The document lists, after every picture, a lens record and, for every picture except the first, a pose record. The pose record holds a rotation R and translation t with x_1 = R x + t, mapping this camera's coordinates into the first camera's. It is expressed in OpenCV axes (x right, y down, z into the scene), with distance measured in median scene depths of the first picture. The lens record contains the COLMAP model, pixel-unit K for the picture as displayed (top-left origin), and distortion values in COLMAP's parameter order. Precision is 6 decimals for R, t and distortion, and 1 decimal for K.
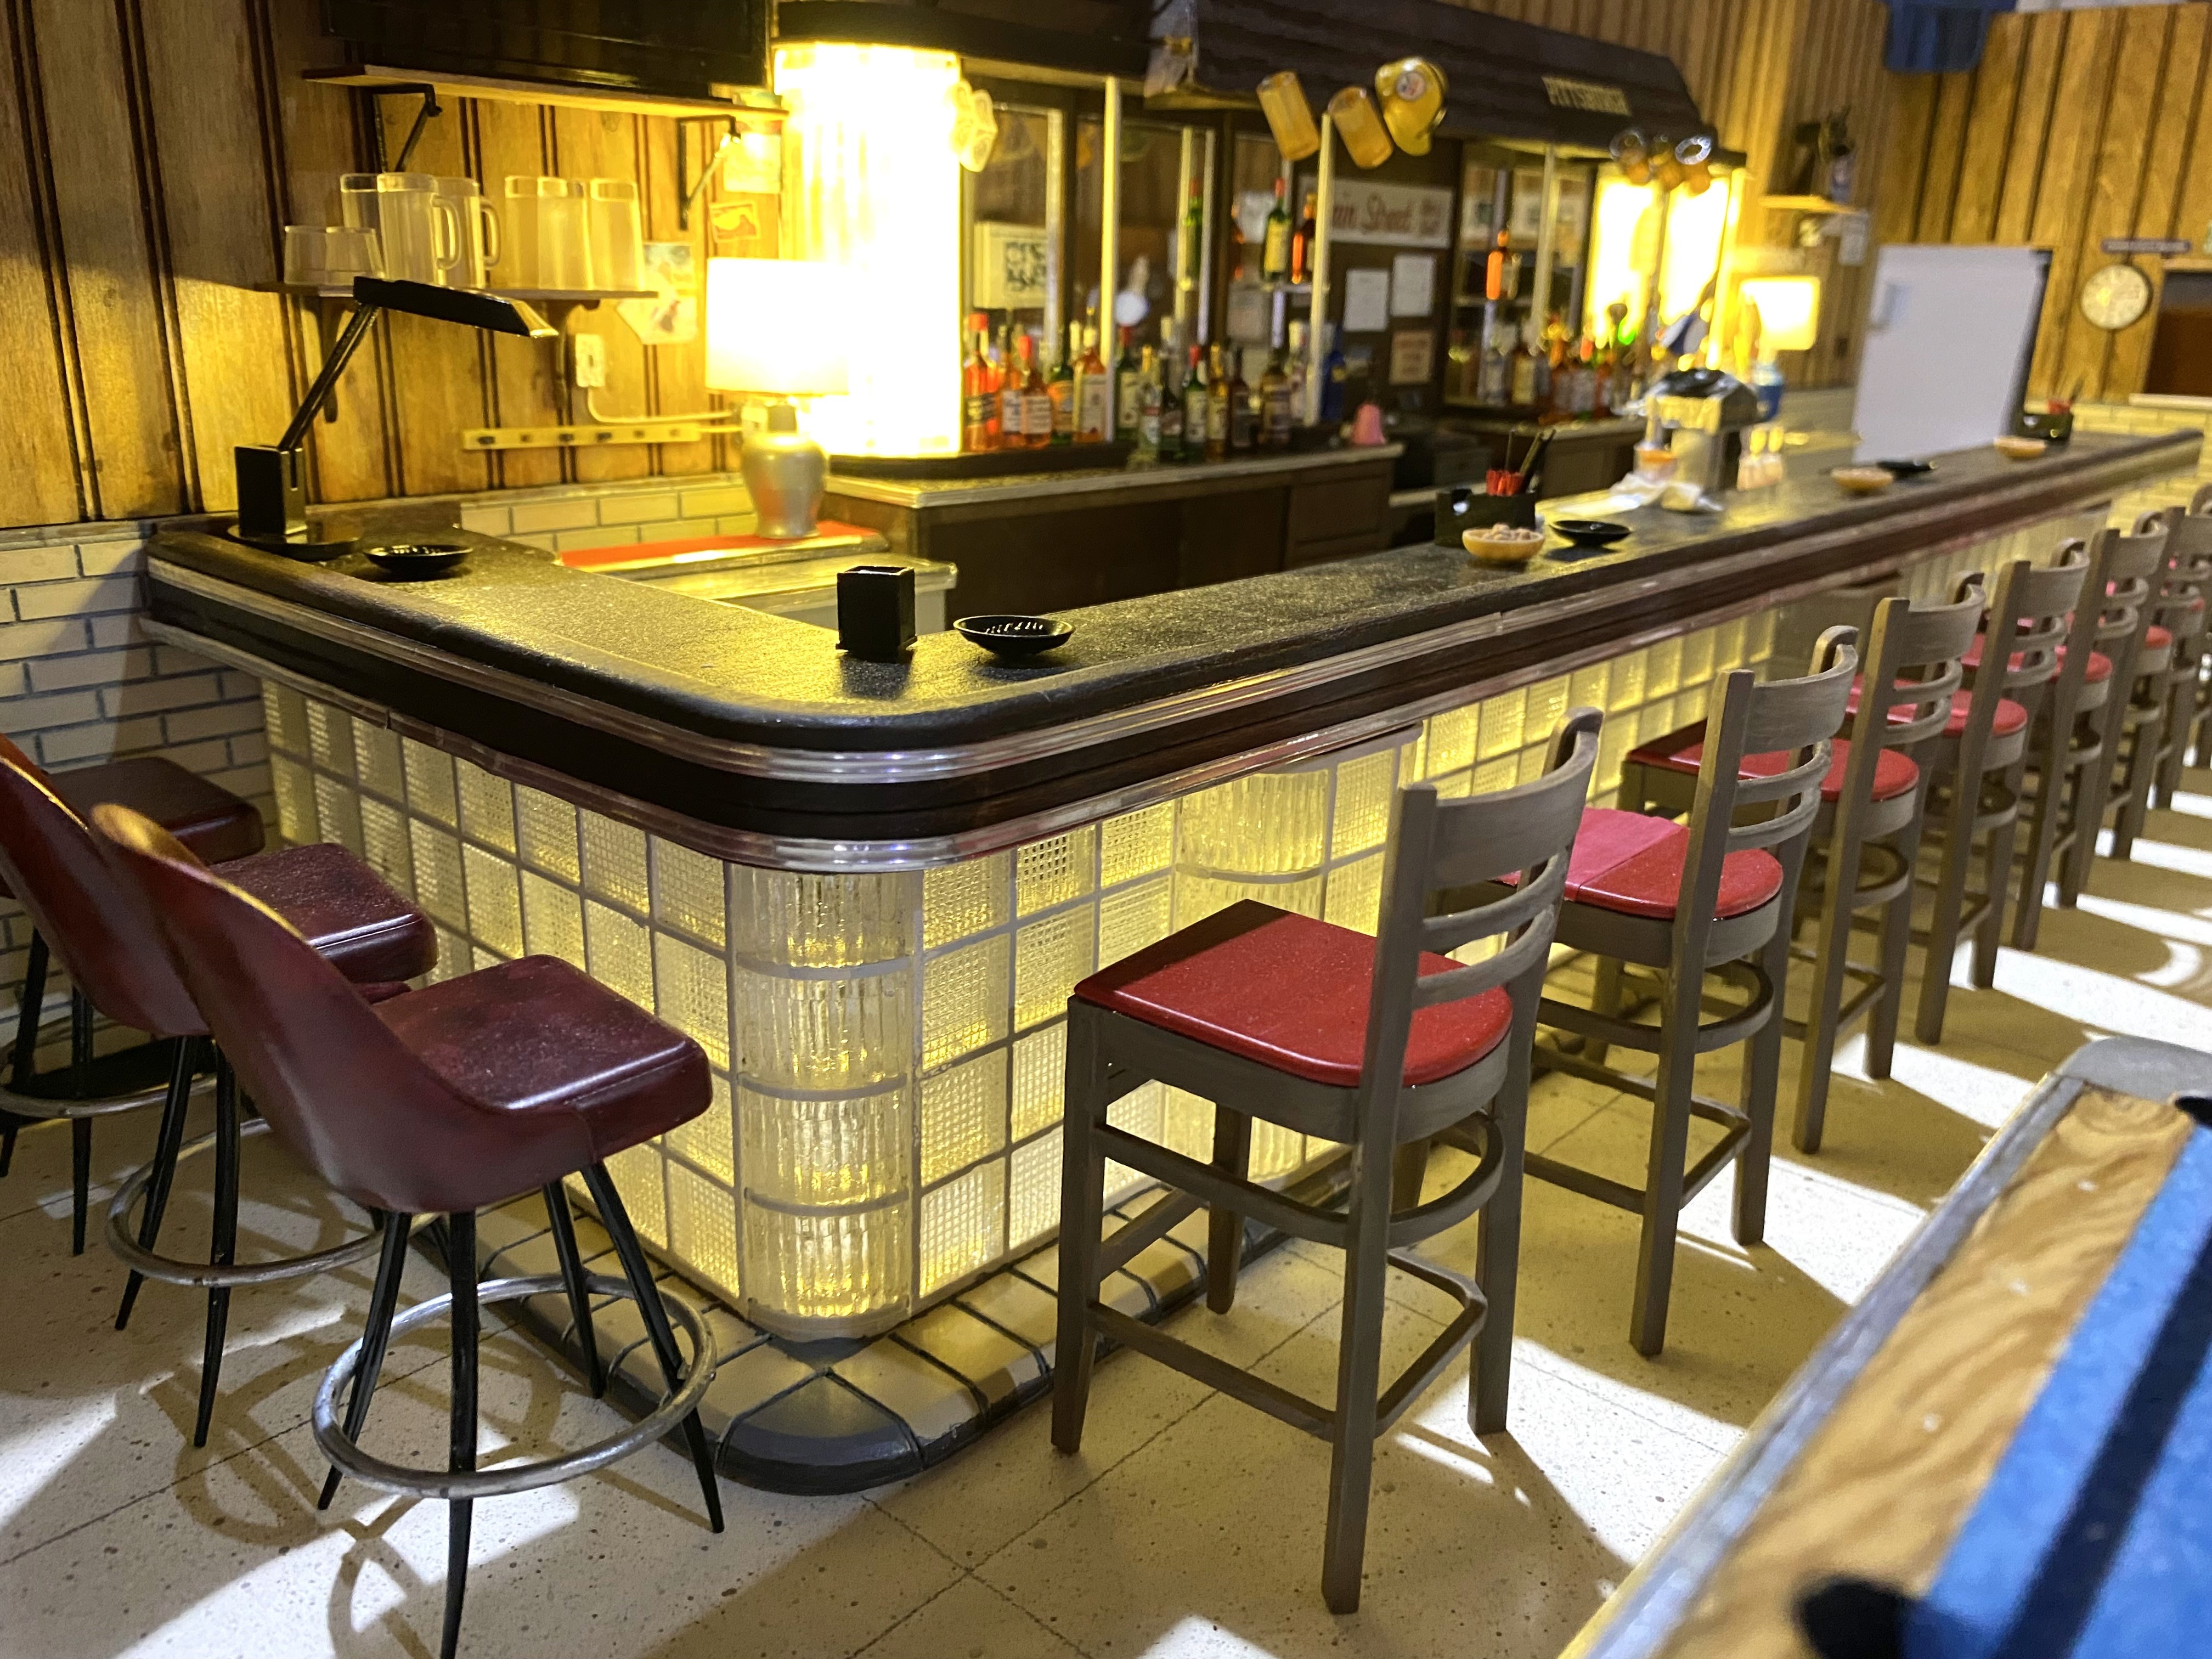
lens RADIAL K [[1698.9, 0, 1106.0], [0, 1698.9, 829.5], [0, 0, 1]] dist [-0.006292, -0.004888]
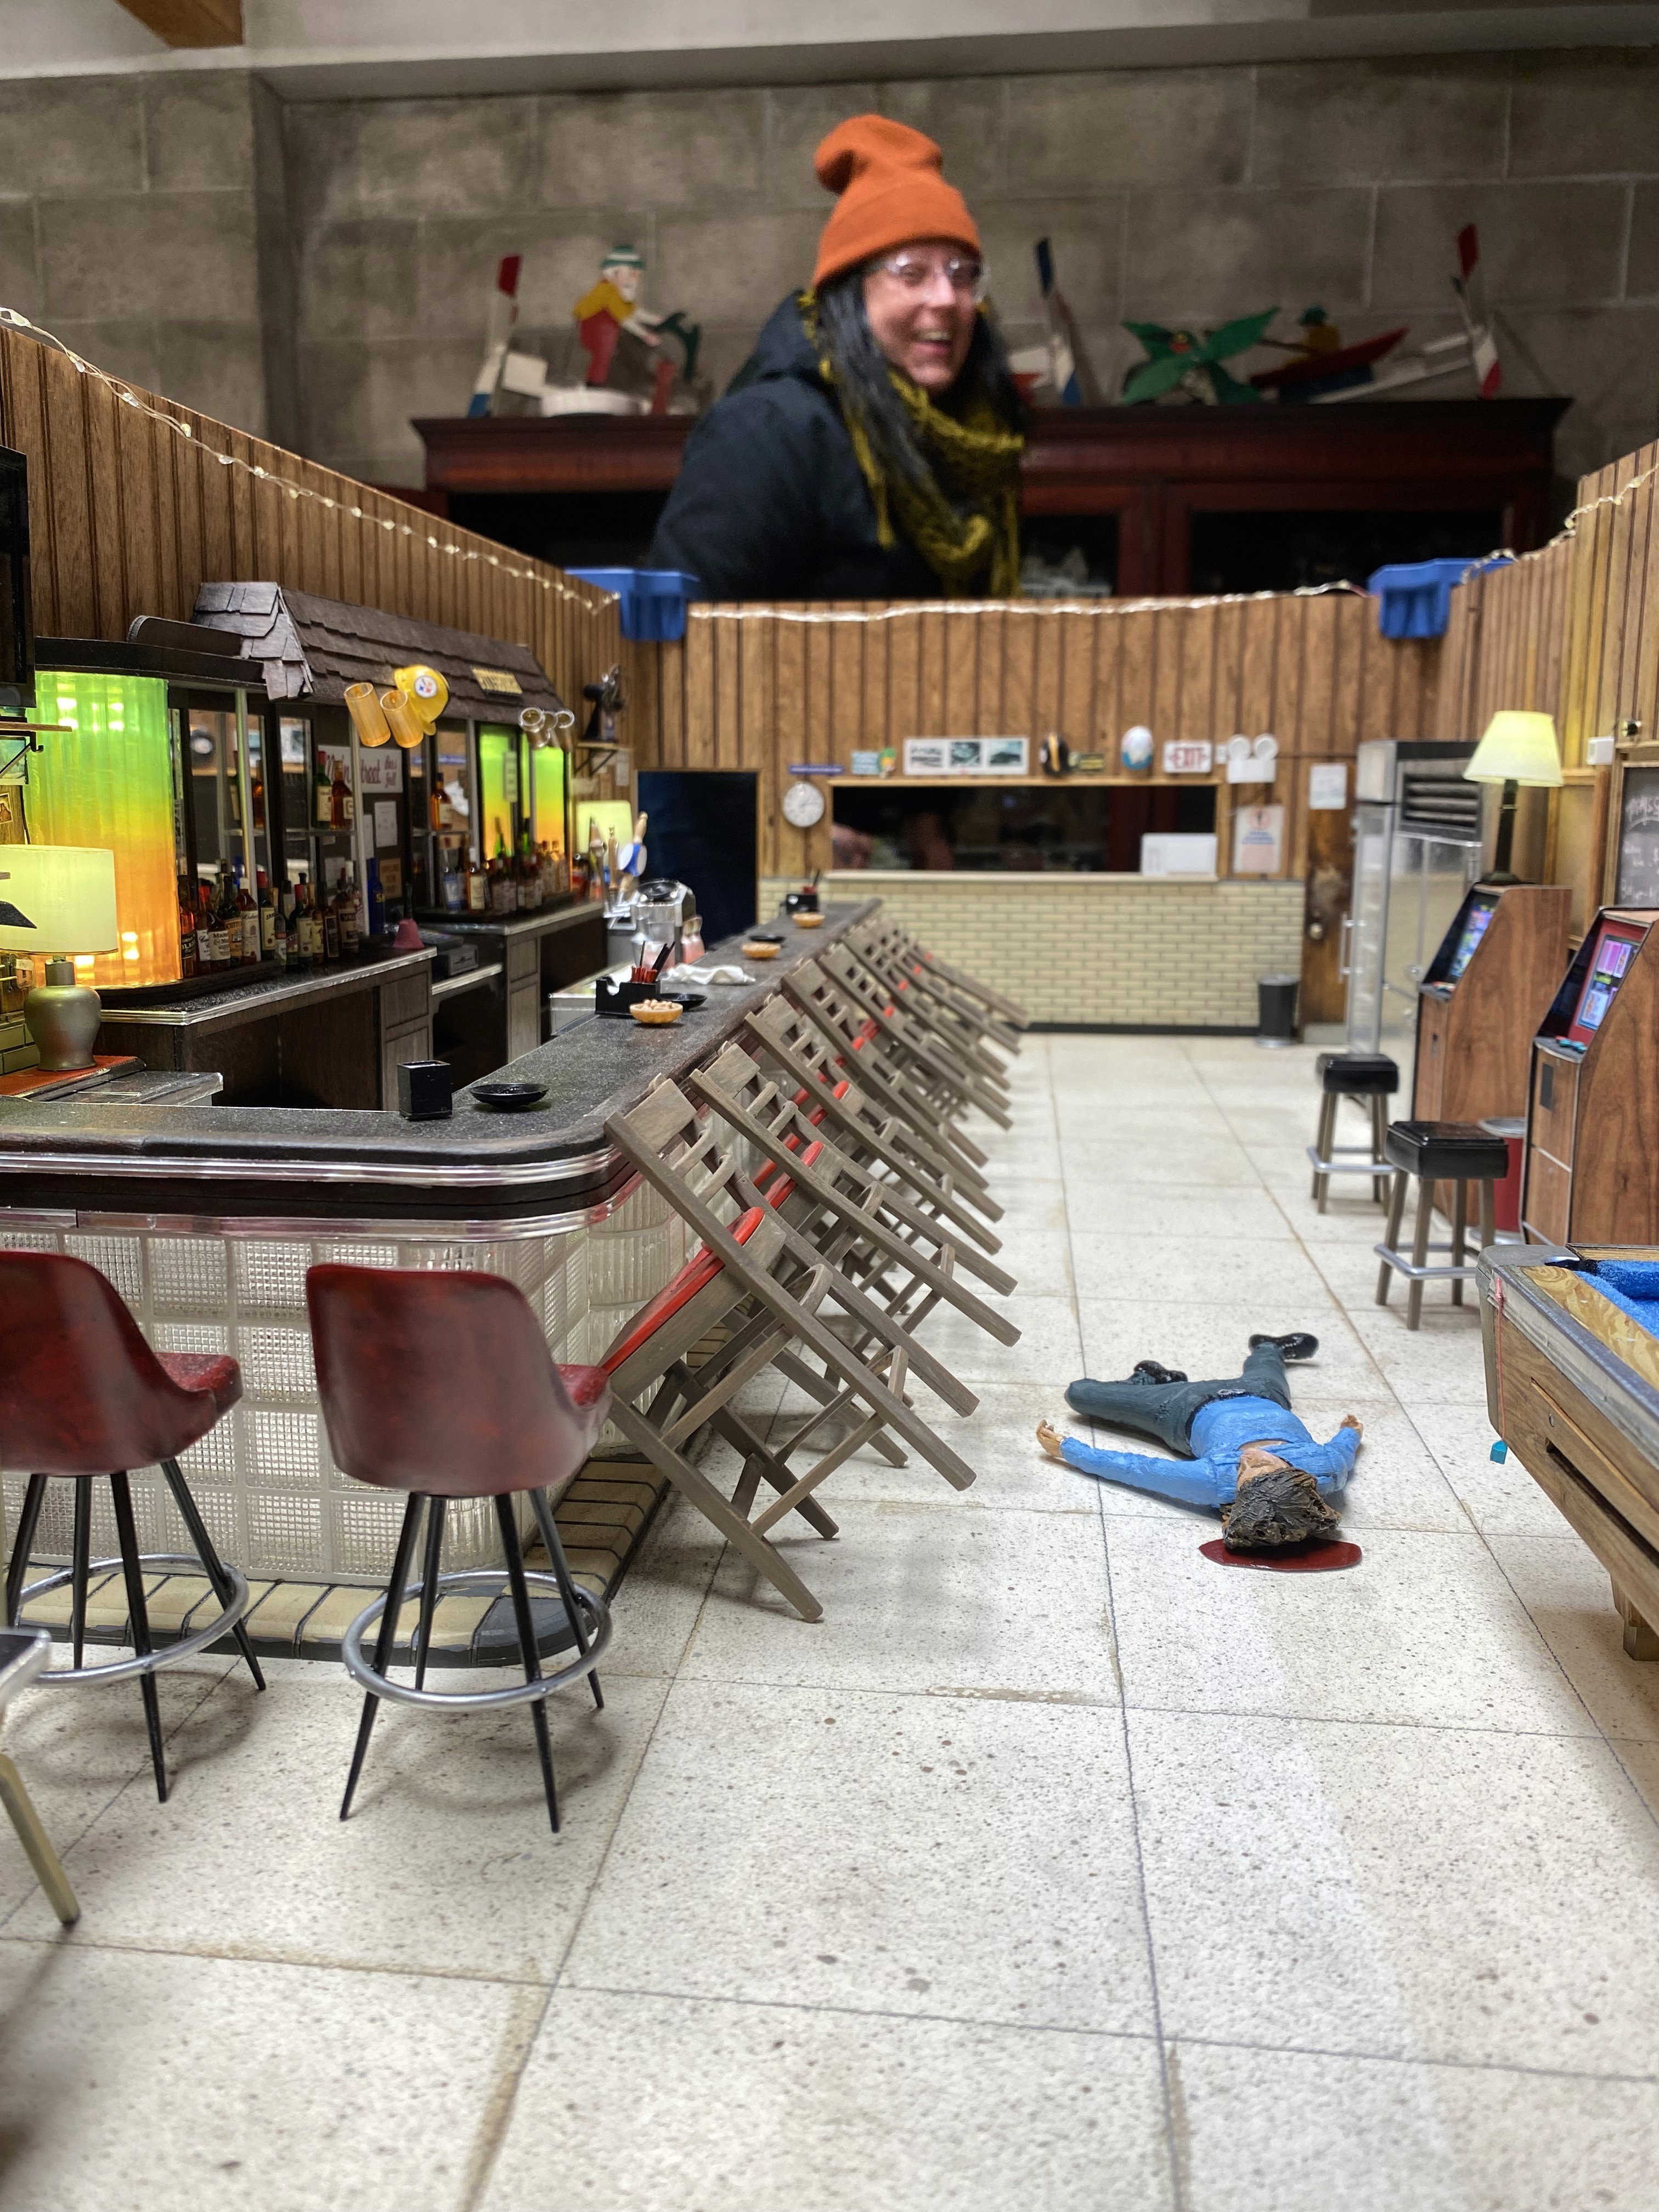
lens RADIAL K [[1698.9, 0, 829.5], [0, 1698.9, 1106.0], [0, 0, 1]] dist [-0.006292, -0.004888]
pose [[0.820461, -0.127334, 0.557342, -0.295586], [0.192212, 0.979569, -0.059155, 0.023933], [-0.538423, 0.155662, 0.828173, -0.198606]]
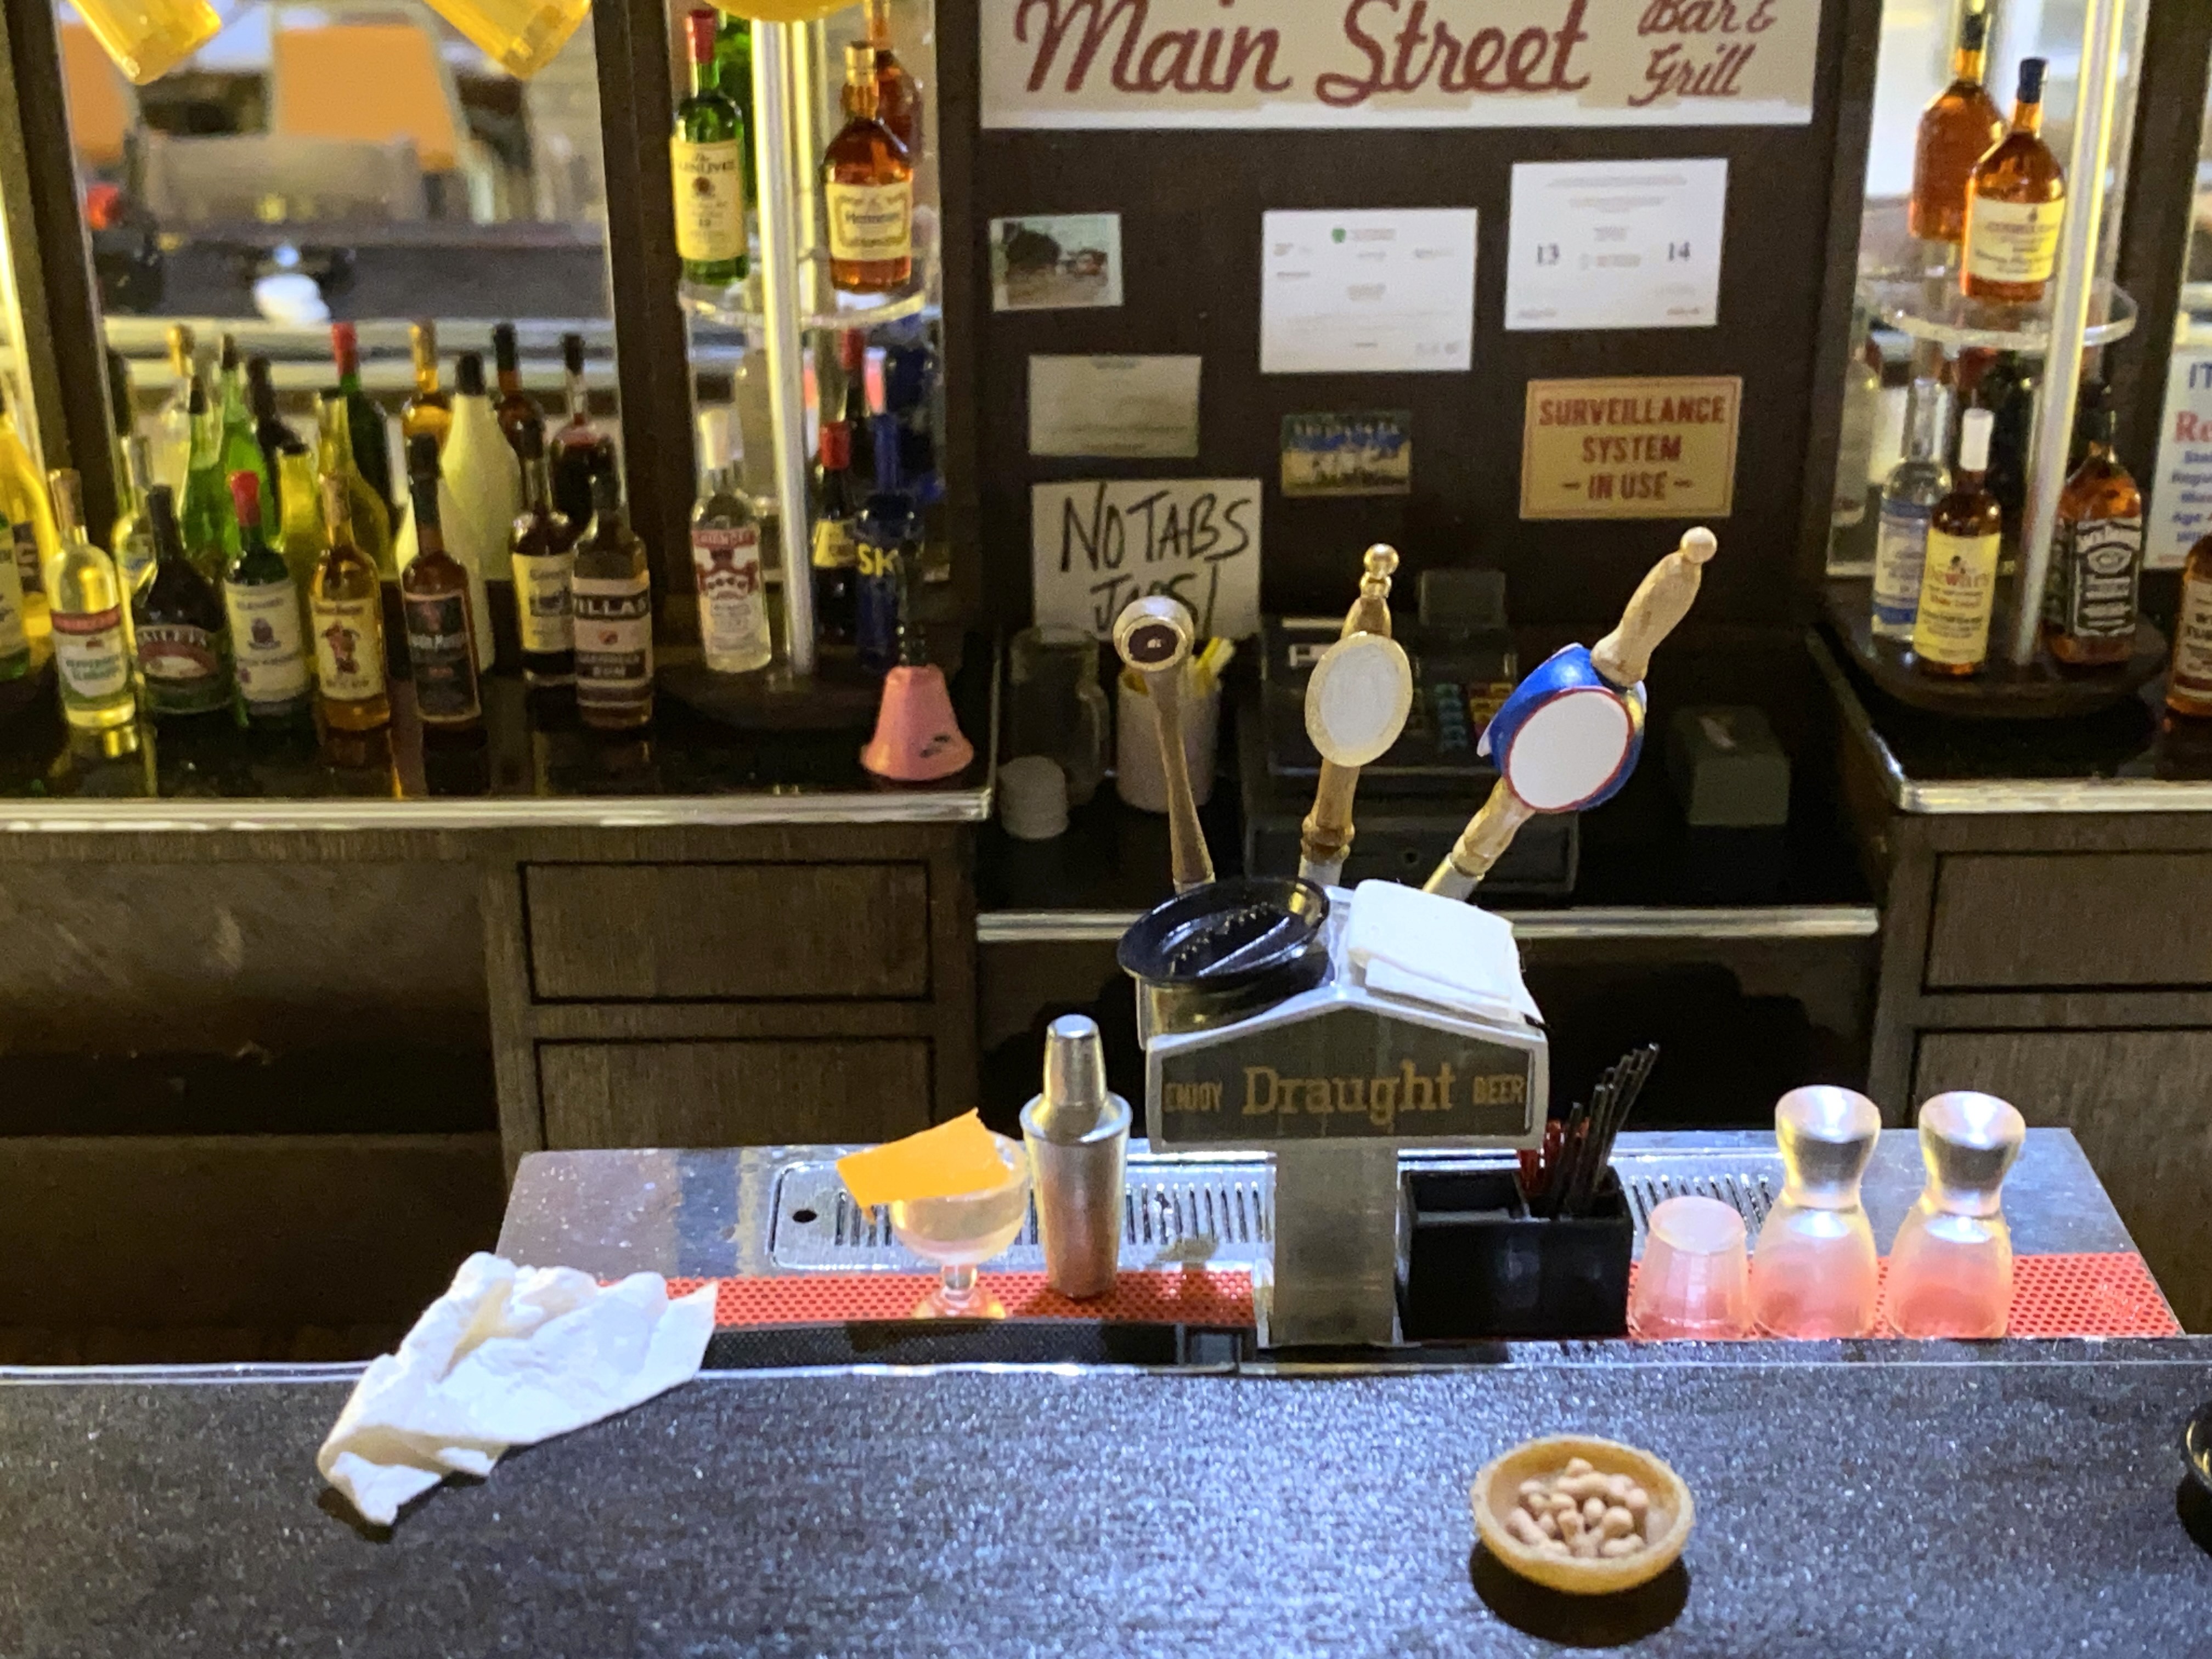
lens RADIAL K [[3337.9, 0, 1106.0], [0, 3337.9, 829.5], [0, 0, 1]] dist [-0.020225, 0.659281]
pose [[0.674641, 0.285047, -0.680887, 0.619769], [-0.212580, 0.958377, 0.190586, -0.335071], [0.706873, 0.016166, 0.707156, 0.514464]]
